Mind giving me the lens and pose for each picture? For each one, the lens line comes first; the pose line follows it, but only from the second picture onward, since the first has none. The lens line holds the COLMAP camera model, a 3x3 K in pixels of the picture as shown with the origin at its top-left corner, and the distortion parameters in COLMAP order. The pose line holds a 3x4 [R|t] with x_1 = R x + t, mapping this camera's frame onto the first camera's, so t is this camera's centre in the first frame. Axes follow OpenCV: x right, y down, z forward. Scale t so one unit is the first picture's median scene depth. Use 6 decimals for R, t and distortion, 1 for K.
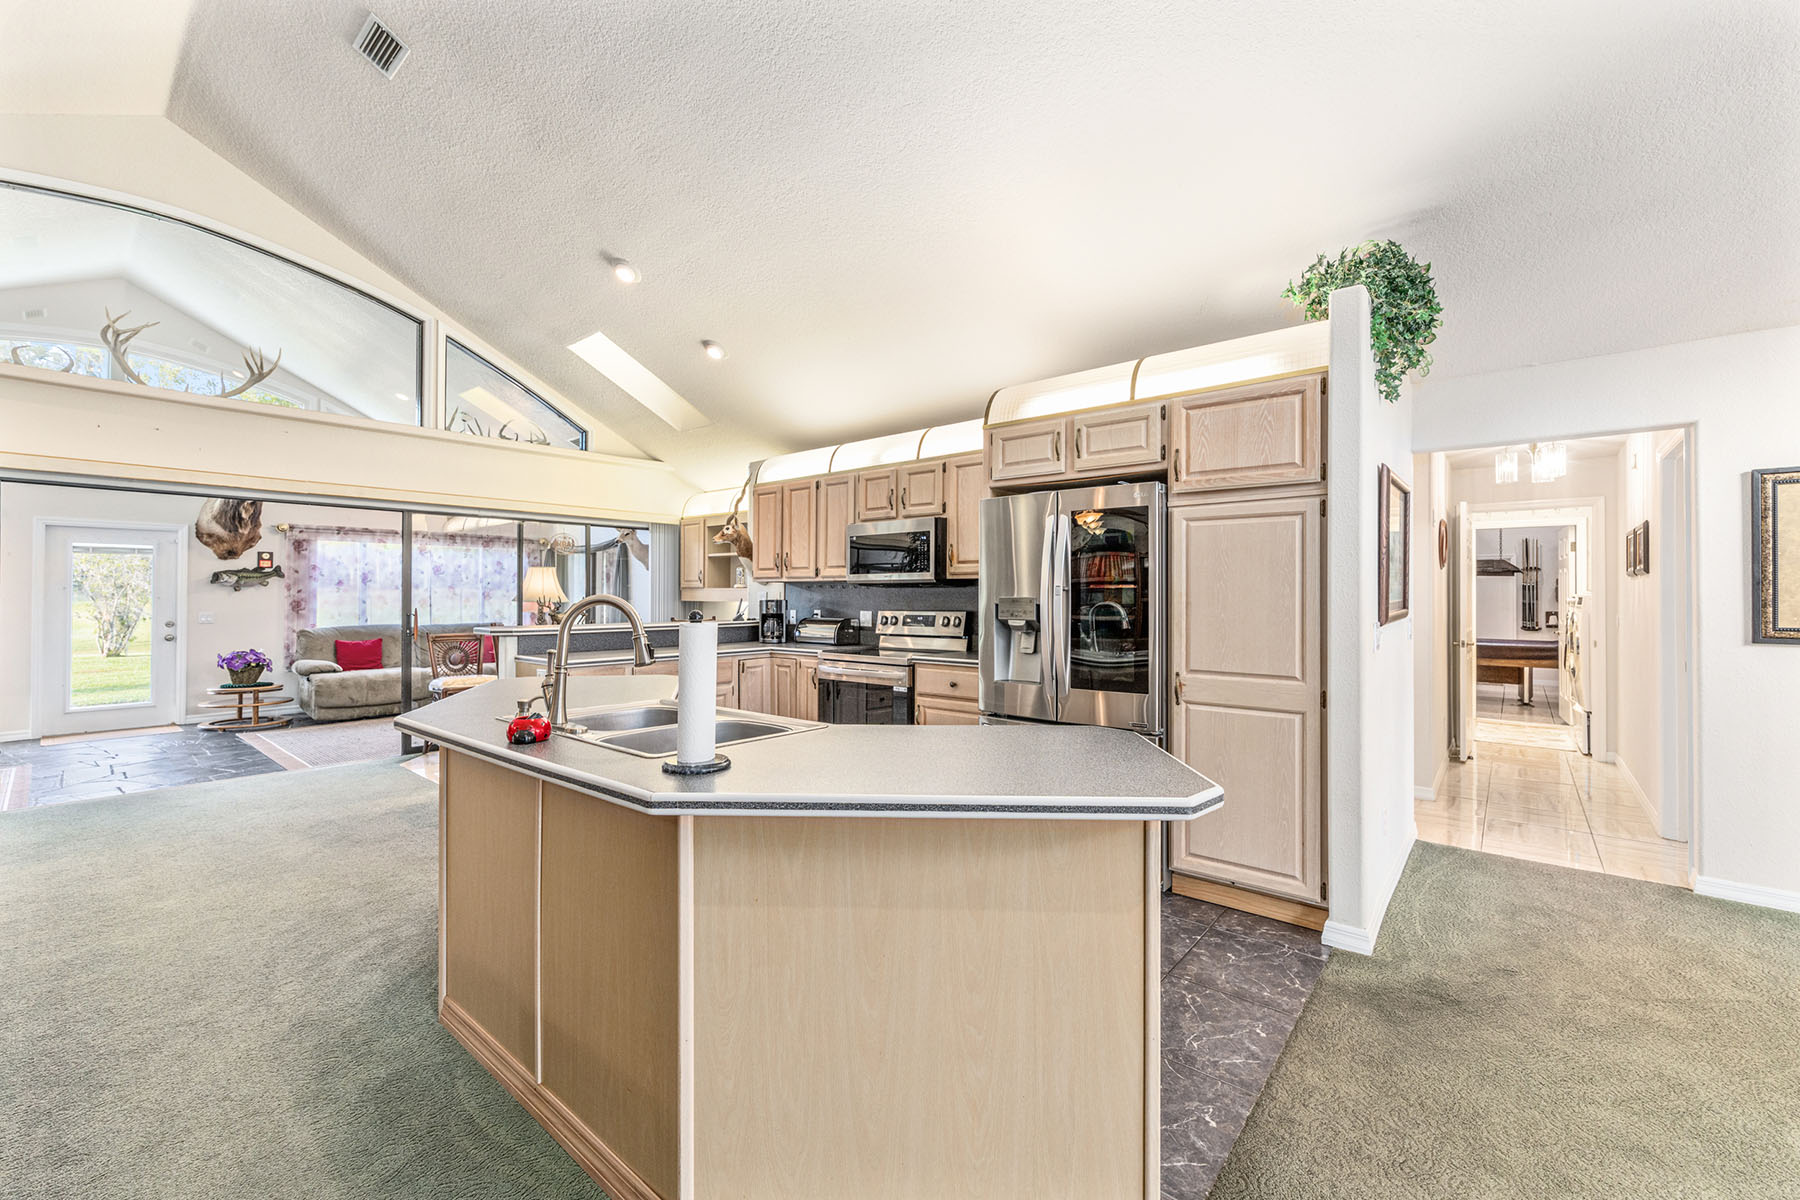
lens RADIAL K [[723.0, 0, 904.2], [0, 723.0, 588.7], [0, 0, 1]] dist [-0.002050, 0.001182]
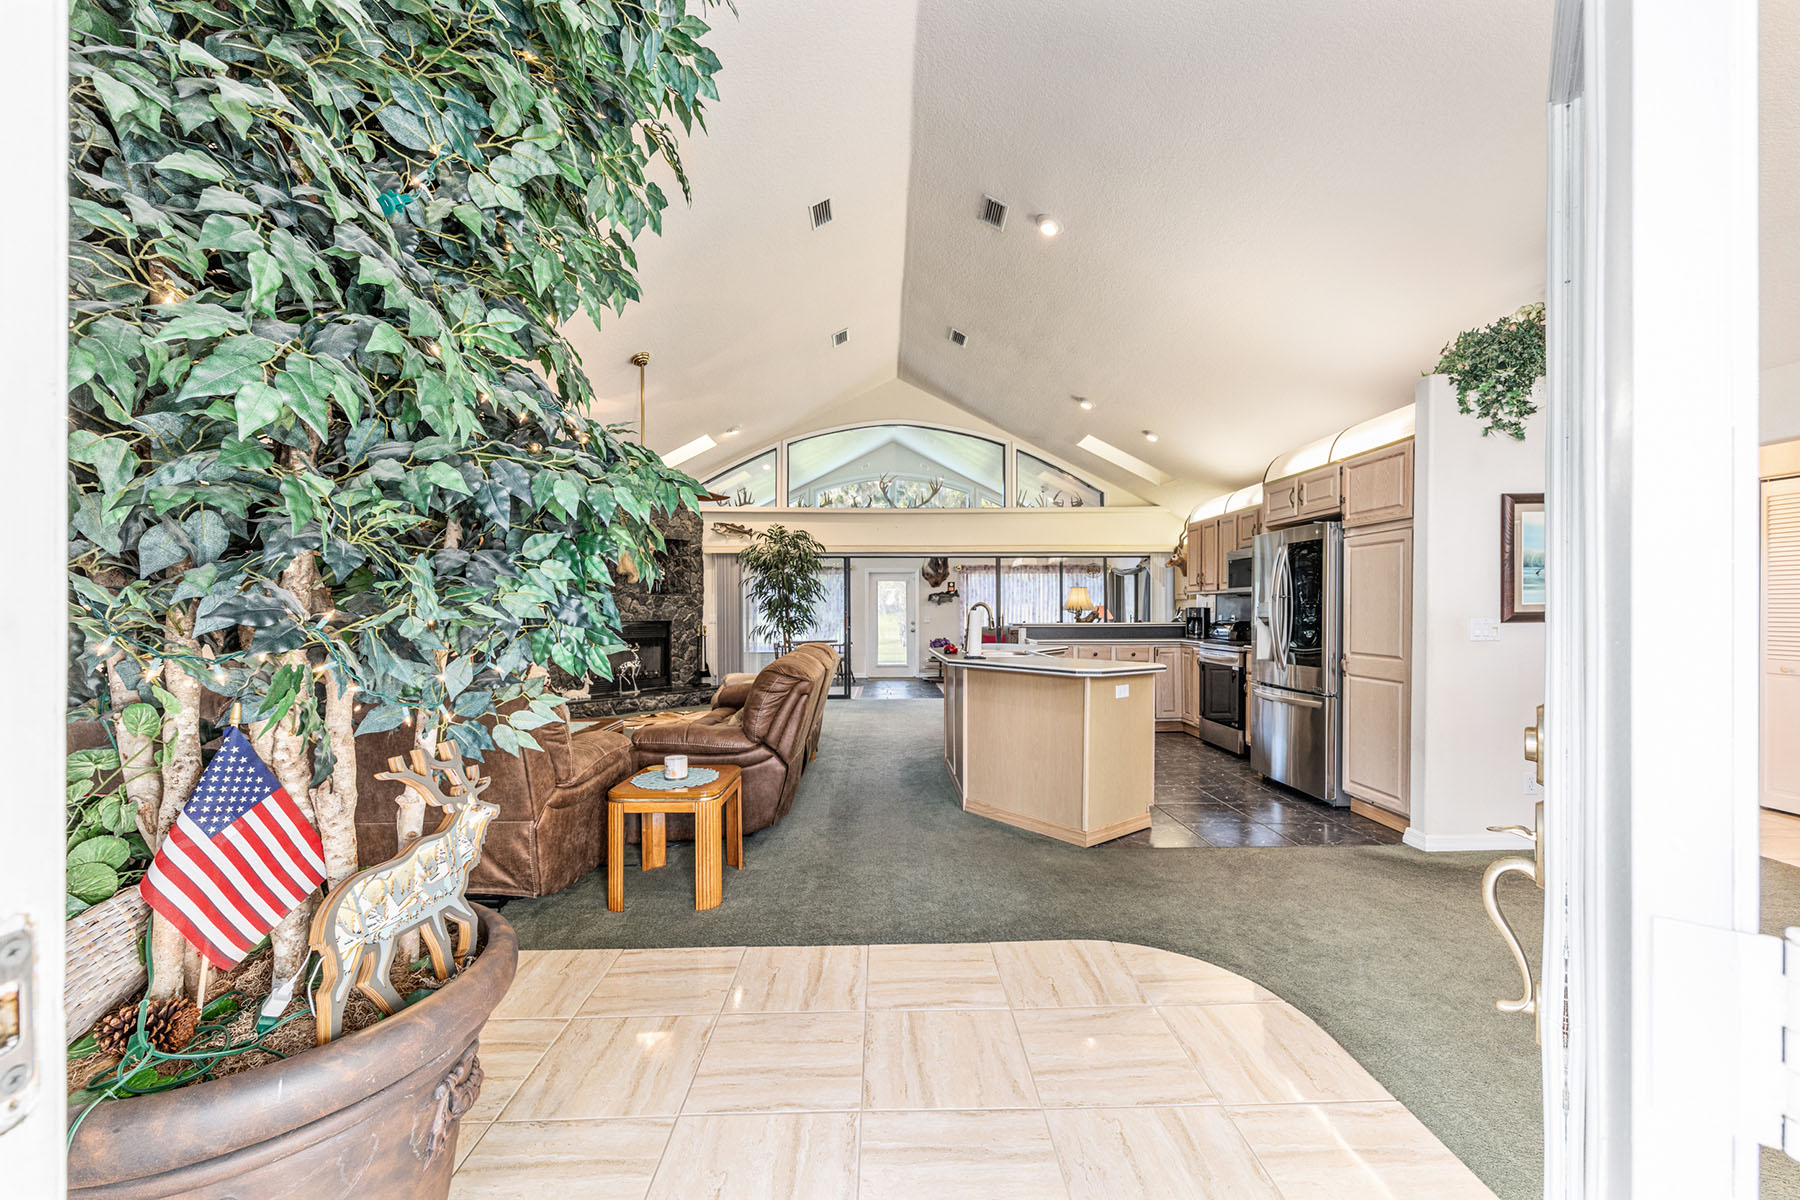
lens RADIAL K [[723.0, 0, 901.1], [0, 723.0, 612.2], [0, 0, 1]] dist [-0.002050, 0.001182]
pose [[0.659696, -0.000609, -0.751533, 0.507671], [0.011270, 0.999895, 0.009082, 0.005906], [0.751448, -0.014461, 0.659633, -0.349414]]
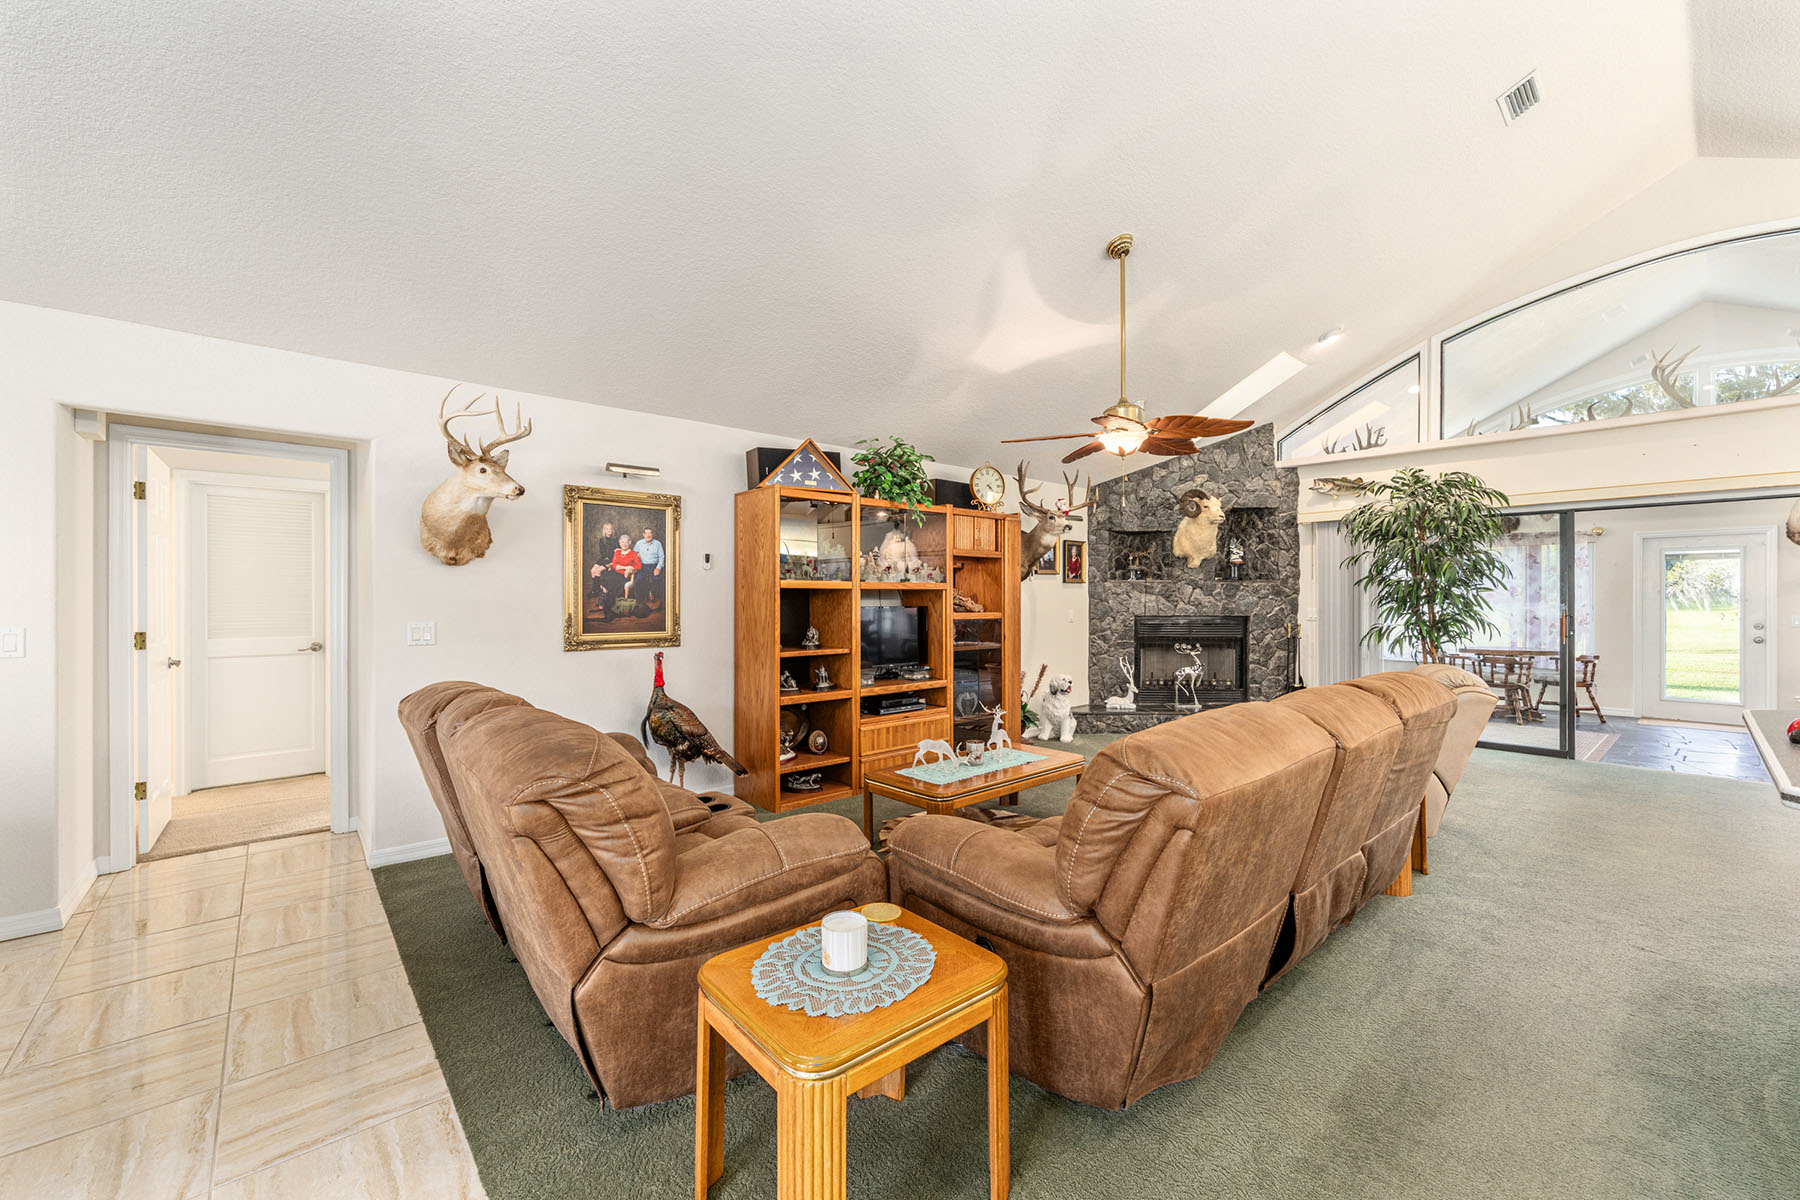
lens RADIAL K [[723.0, 0, 906.5], [0, 723.0, 597.6], [0, 0, 1]] dist [-0.002050, 0.001182]
pose [[-0.150390, -0.002983, -0.988622, 0.205203], [0.009348, 0.999946, -0.004439, 0.002482], [0.988583, -0.009909, -0.150354, -0.016623]]
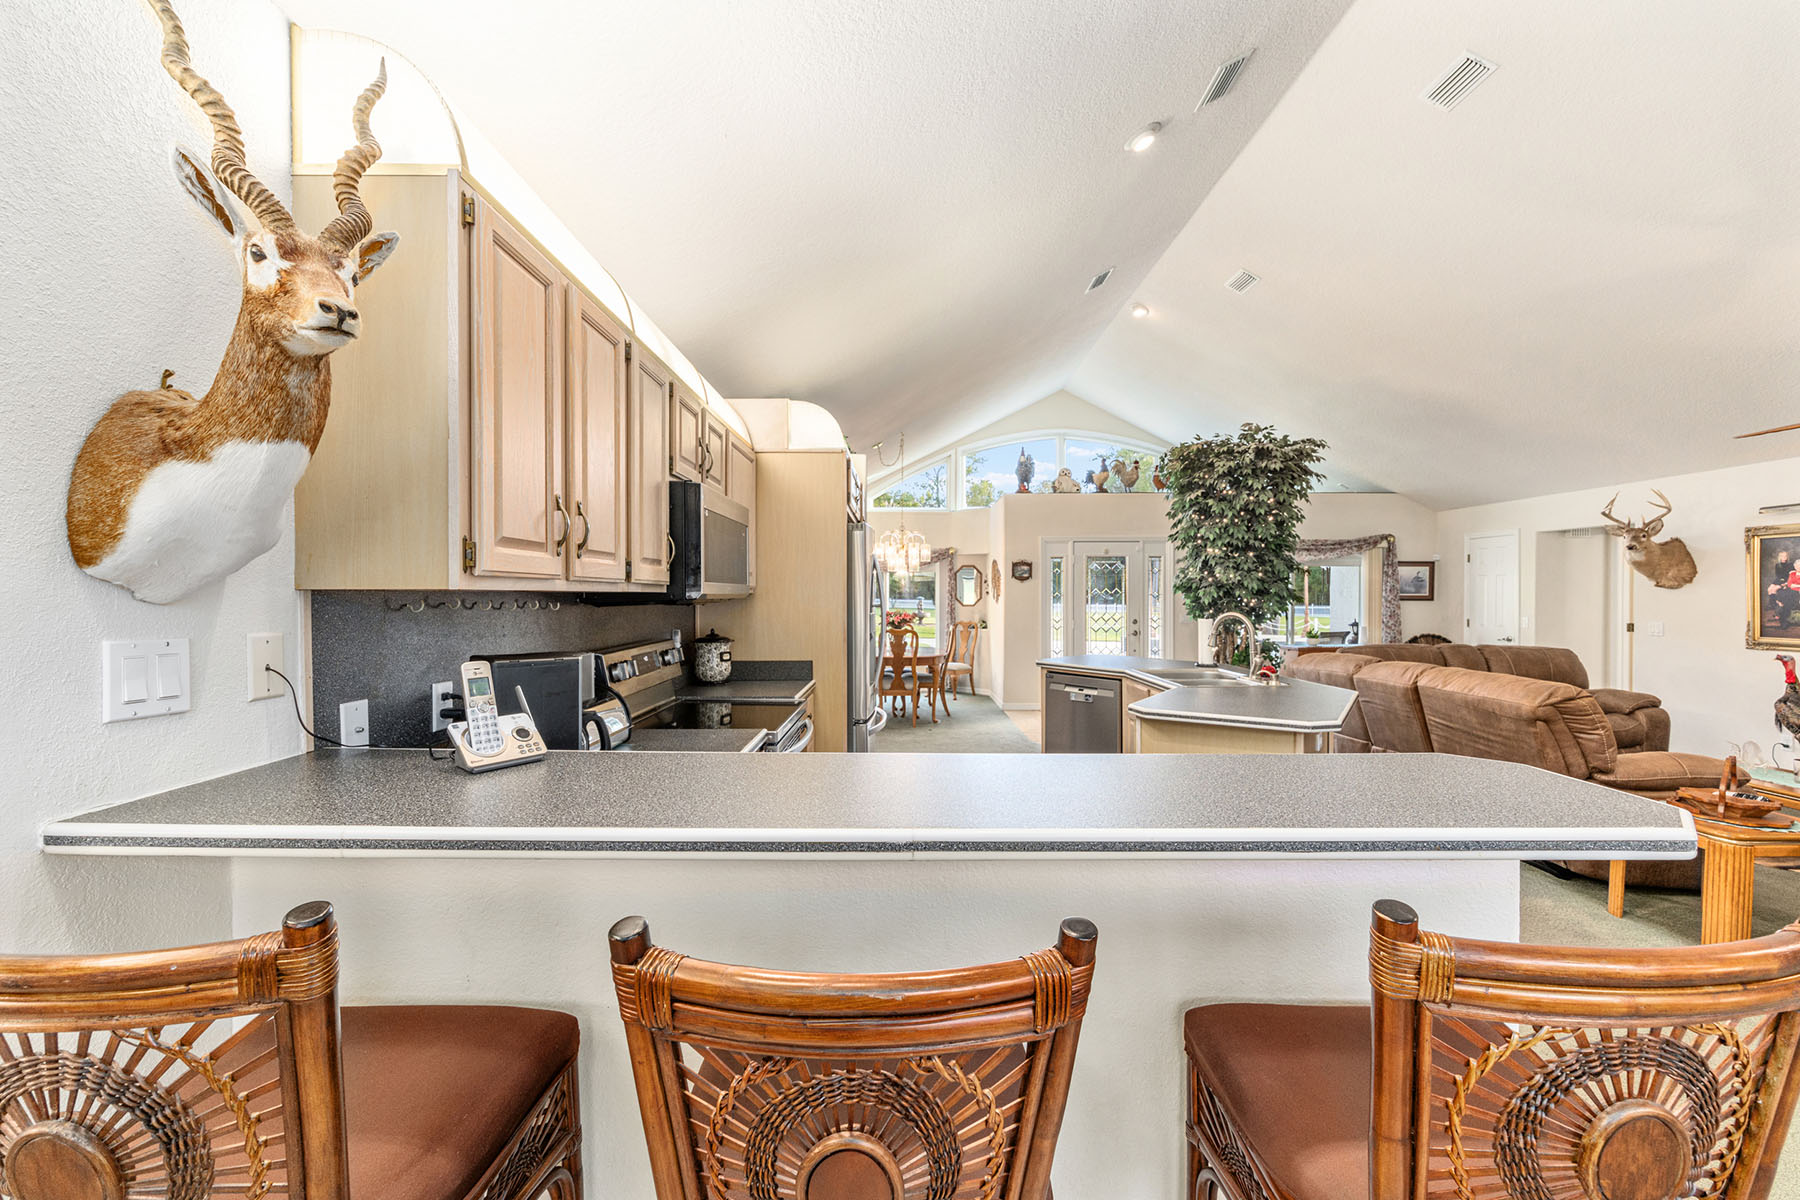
lens RADIAL K [[723.0, 0, 904.3], [0, 723.0, 598.7], [0, 0, 1]] dist [-0.002050, 0.001182]
pose [[-0.643310, -0.005636, 0.765585, -0.517065], [-0.009586, 0.999954, -0.000694, -0.007750], [-0.765546, -0.007785, -0.643334, 1.130592]]
